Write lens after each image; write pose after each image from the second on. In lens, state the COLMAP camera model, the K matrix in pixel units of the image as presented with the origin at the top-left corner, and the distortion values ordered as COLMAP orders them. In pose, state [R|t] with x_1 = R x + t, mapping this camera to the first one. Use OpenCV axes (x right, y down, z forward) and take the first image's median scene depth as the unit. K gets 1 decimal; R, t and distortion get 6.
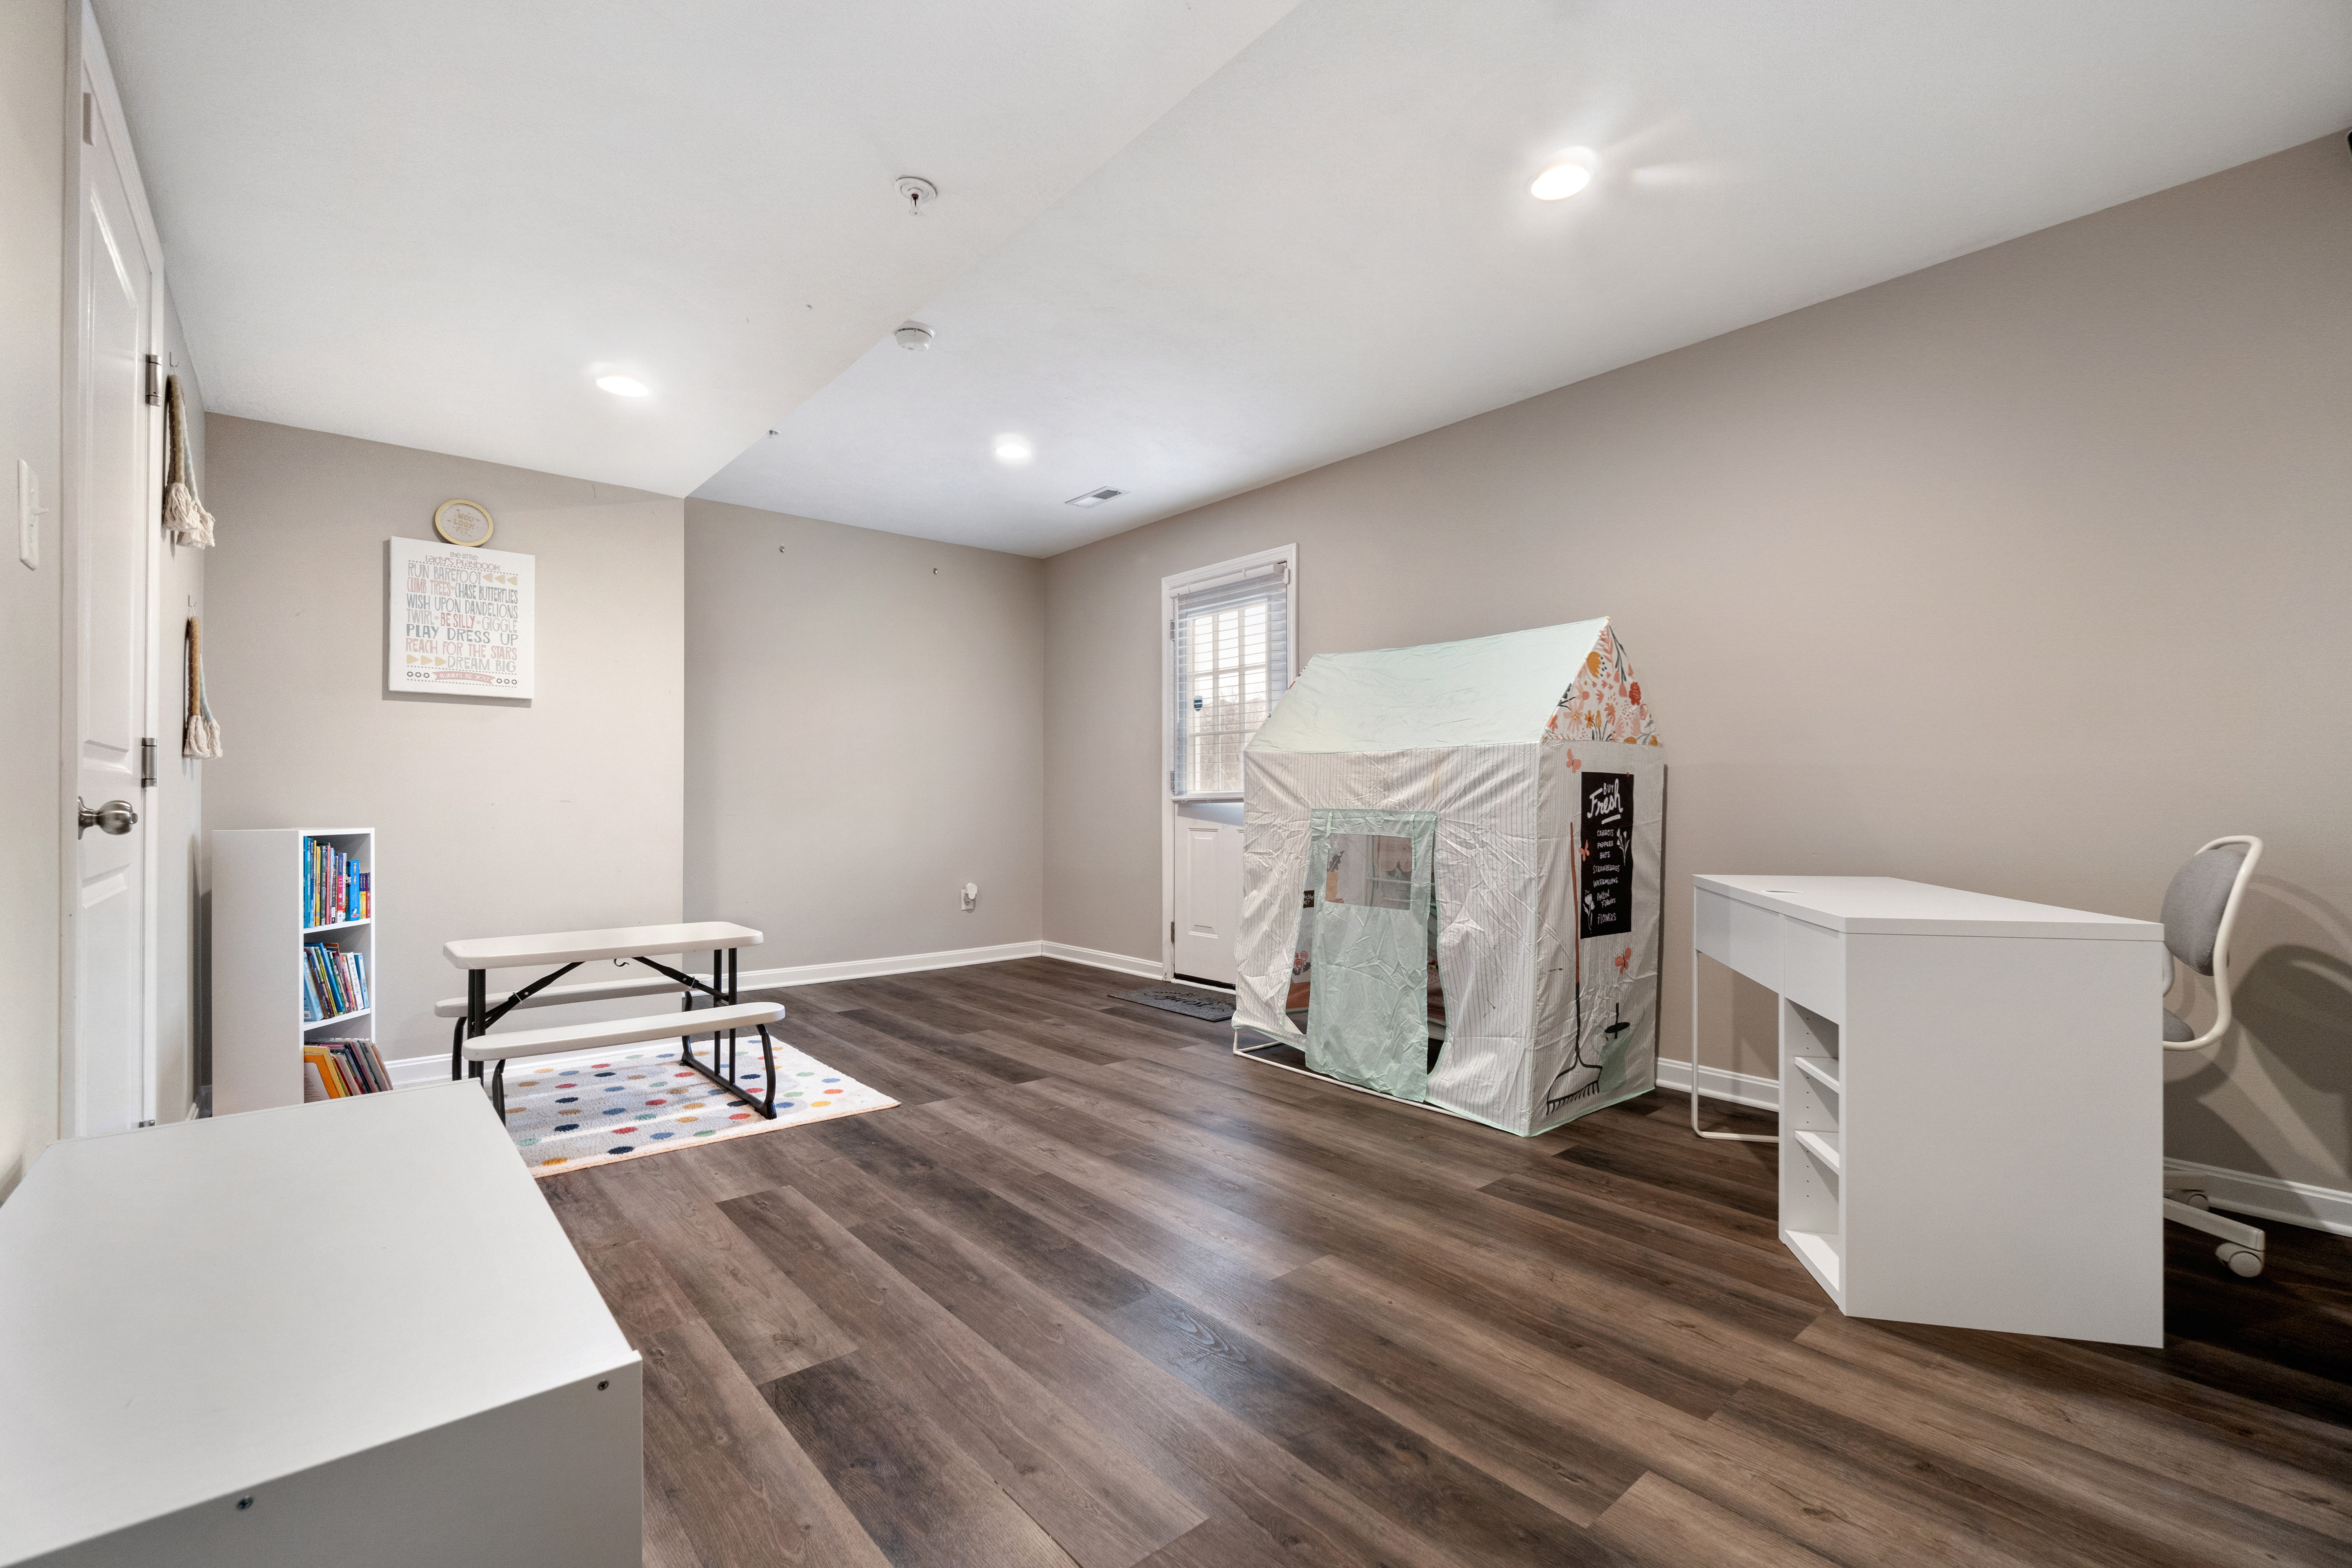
lens RADIAL K [[1012.1, 0, 1168.1], [0, 1012.1, 790.7], [0, 0, 1]] dist [-0.006172, 0.000289]
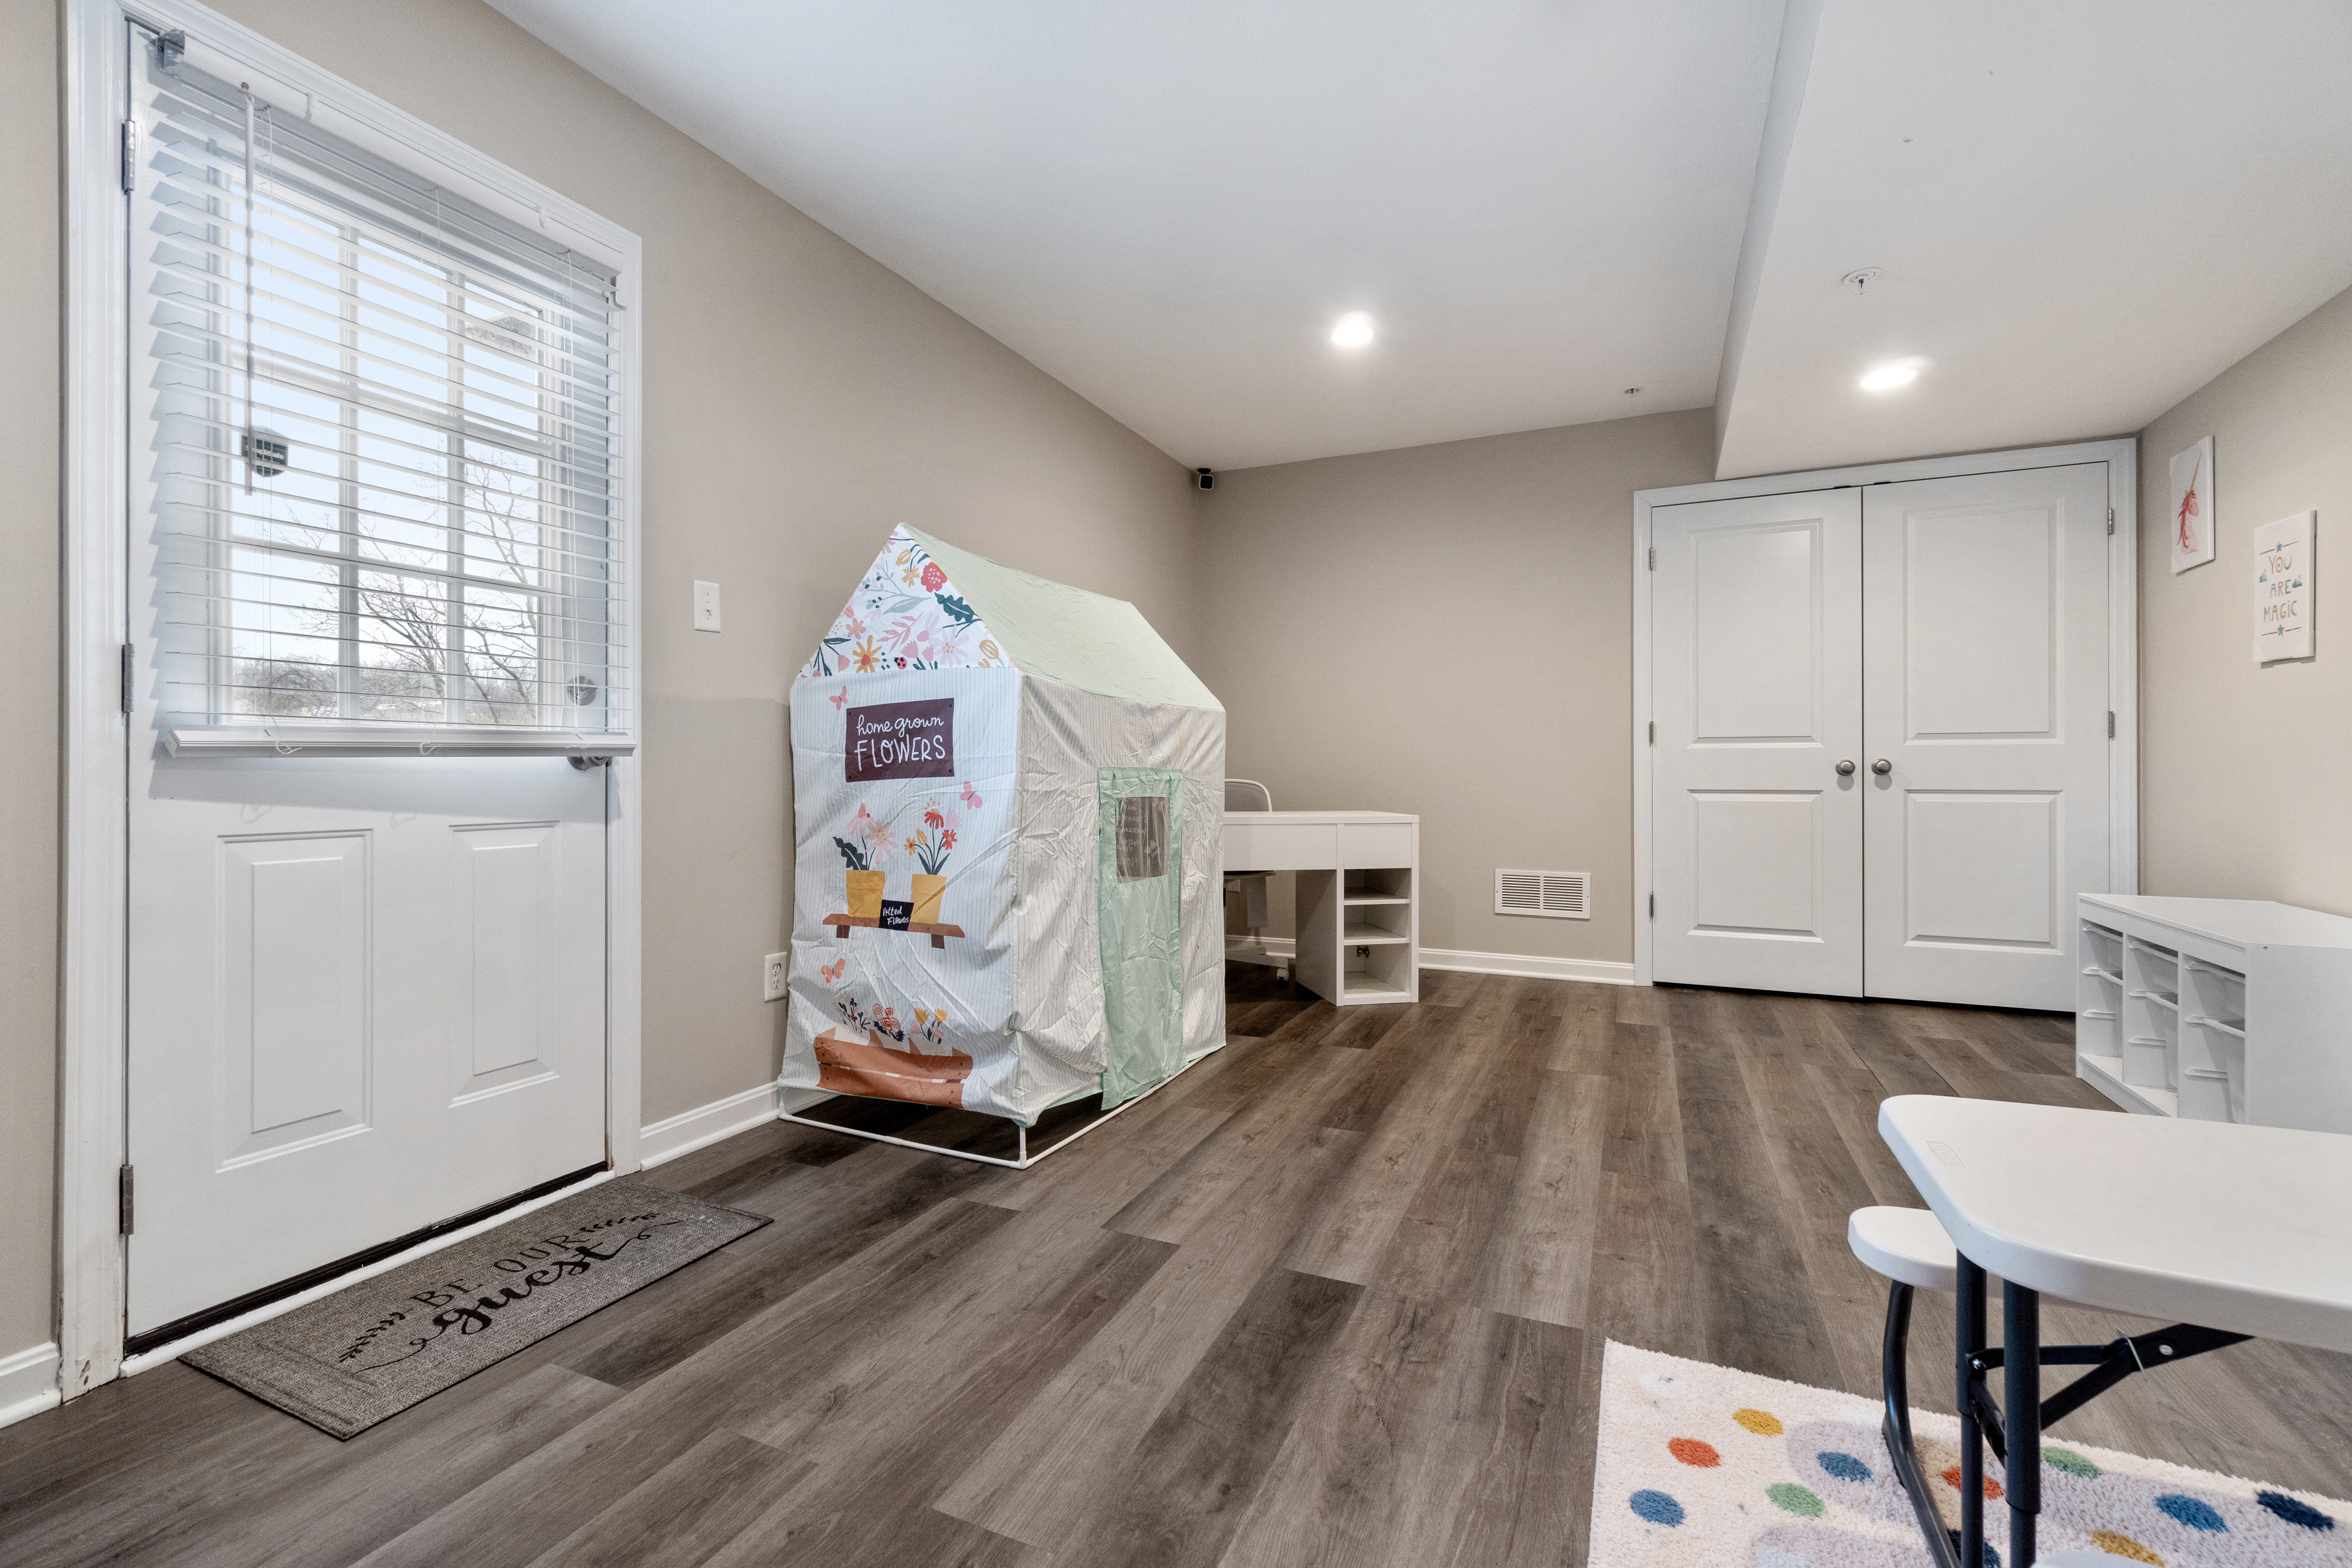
lens RADIAL K [[1023.0, 0, 1173.5], [0, 1023.0, 767.0], [0, 0, 1]] dist [-0.009198, 0.000222]
pose [[-0.419640, 0.007121, 0.907663, -0.626256], [-0.005226, 0.999934, -0.010261, 0.027866], [-0.907676, -0.009049, -0.419575, 1.386708]]
